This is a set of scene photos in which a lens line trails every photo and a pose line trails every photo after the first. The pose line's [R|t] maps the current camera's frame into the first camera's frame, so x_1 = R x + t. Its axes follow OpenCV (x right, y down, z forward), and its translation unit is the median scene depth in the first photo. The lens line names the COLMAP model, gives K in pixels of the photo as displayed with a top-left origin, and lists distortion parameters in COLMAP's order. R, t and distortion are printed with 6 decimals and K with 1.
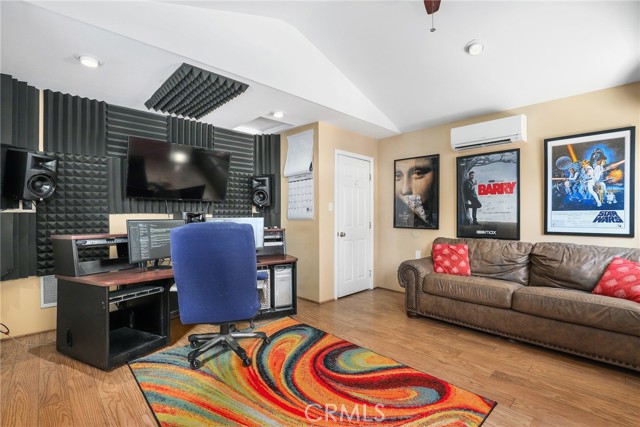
lens RADIAL K [[297.2, 0, 321.1], [0, 297.2, 223.5], [0, 0, 1]] dist [-0.024605, 0.001094]
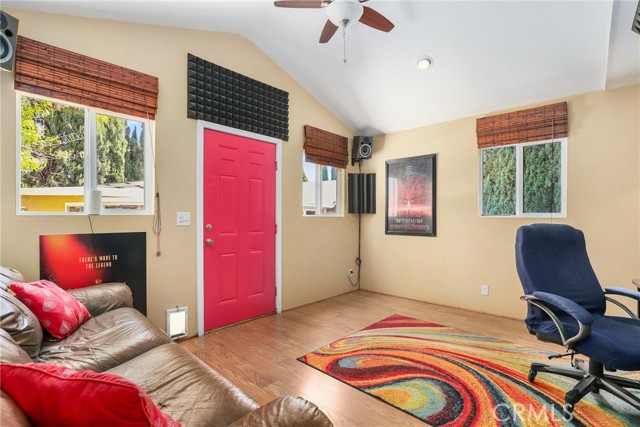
lens RADIAL K [[297.2, 0, 321.1], [0, 297.2, 223.5], [0, 0, 1]] dist [-0.024605, 0.001094]
pose [[-0.998307, -0.000374, -0.058156, 0.495599], [-0.003037, 0.998950, 0.045702, -0.049497], [0.058078, 0.045801, -0.997261, 2.000325]]
